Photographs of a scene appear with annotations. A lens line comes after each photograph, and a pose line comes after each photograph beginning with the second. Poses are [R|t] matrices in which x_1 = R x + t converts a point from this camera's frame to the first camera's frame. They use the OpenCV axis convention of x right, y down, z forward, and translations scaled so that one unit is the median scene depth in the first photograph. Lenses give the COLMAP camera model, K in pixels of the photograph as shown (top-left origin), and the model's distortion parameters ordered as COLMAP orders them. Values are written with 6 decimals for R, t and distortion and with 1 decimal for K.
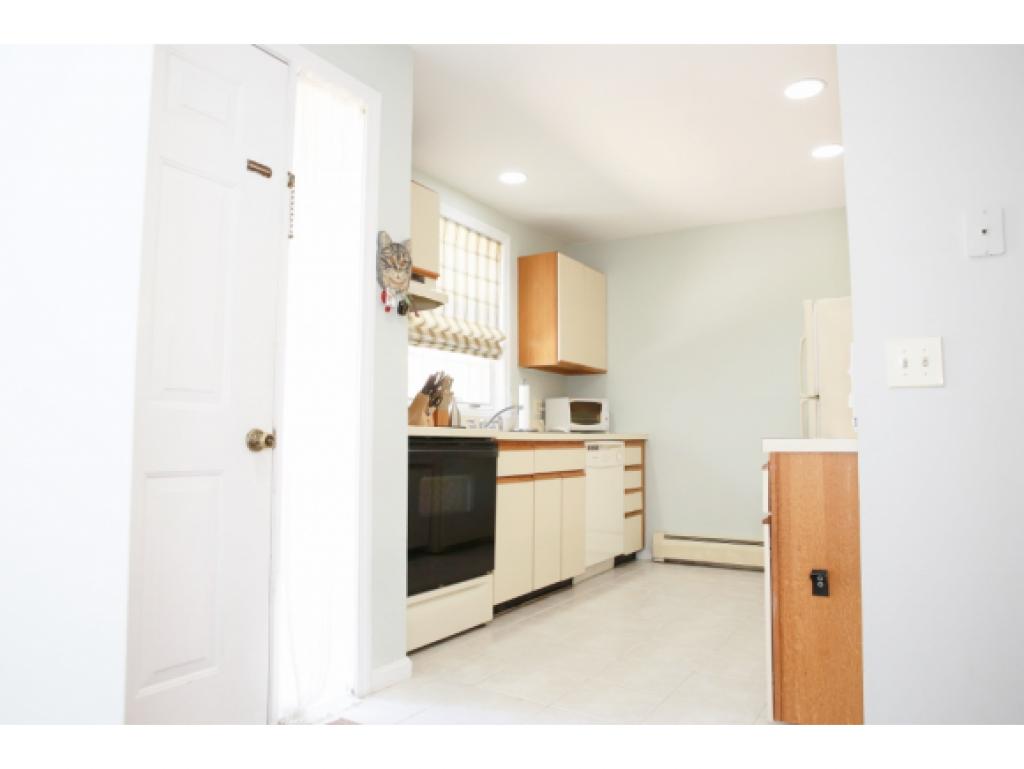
lens RADIAL K [[738.8, 0, 512.0], [0, 738.8, 384.5], [0, 0, 1]] dist [-0.006419, -0.000923]
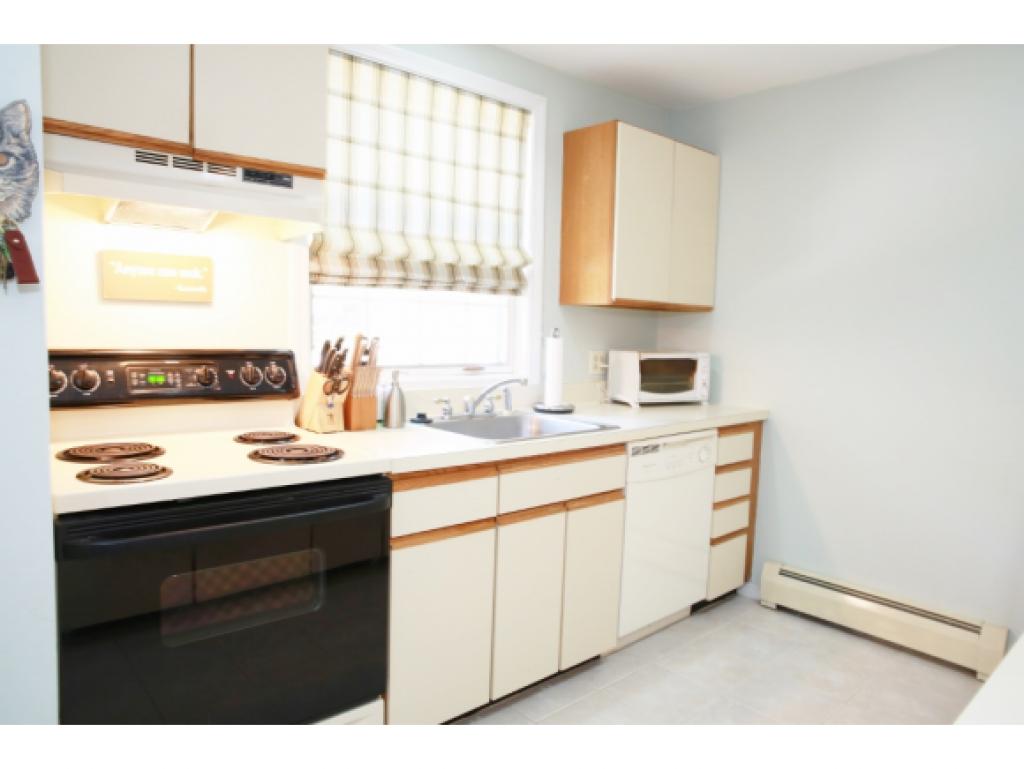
lens RADIAL K [[706.4, 0, 508.8], [0, 706.4, 373.3], [0, 0, 1]] dist [-0.052737, -0.000116]
pose [[0.955473, 0.052010, -0.290457, 0.156385], [-0.007957, 0.988527, 0.150832, -0.059921], [0.294970, -0.141805, 0.944925, 0.398119]]
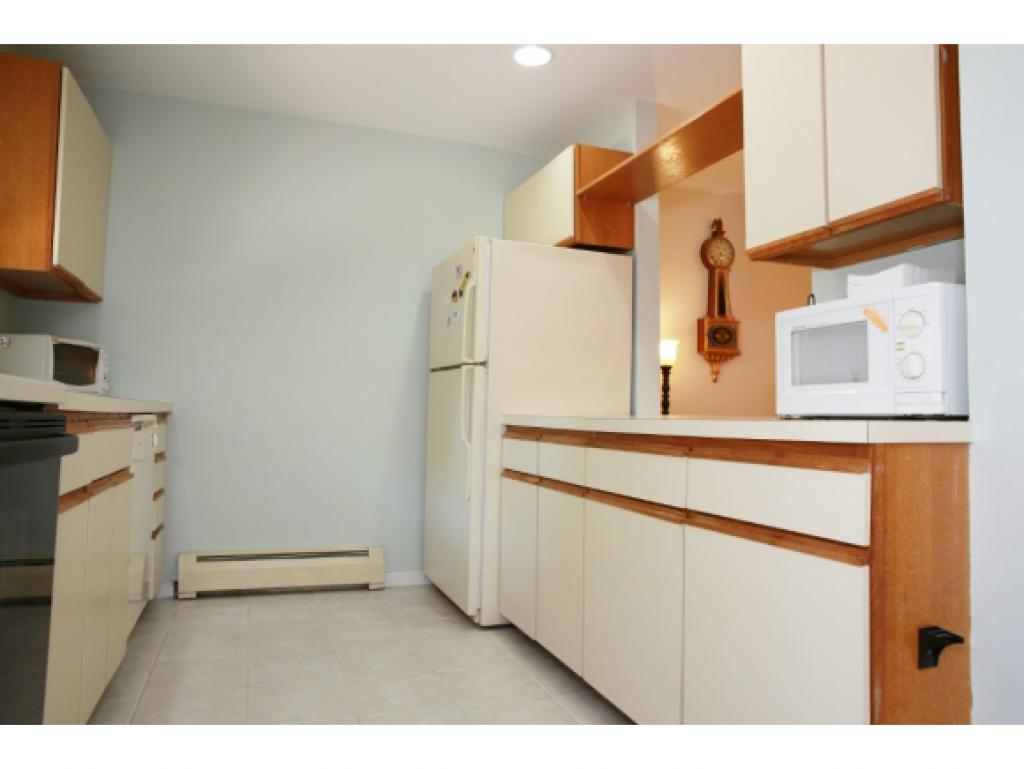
lens RADIAL K [[738.8, 0, 512.0], [0, 738.8, 384.5], [0, 0, 1]] dist [-0.006419, -0.000923]
pose [[0.633961, 0.043946, 0.772116, -0.138823], [-0.071965, 0.997404, 0.002320, 0.029779], [-0.770010, -0.057036, 0.635478, 0.394572]]
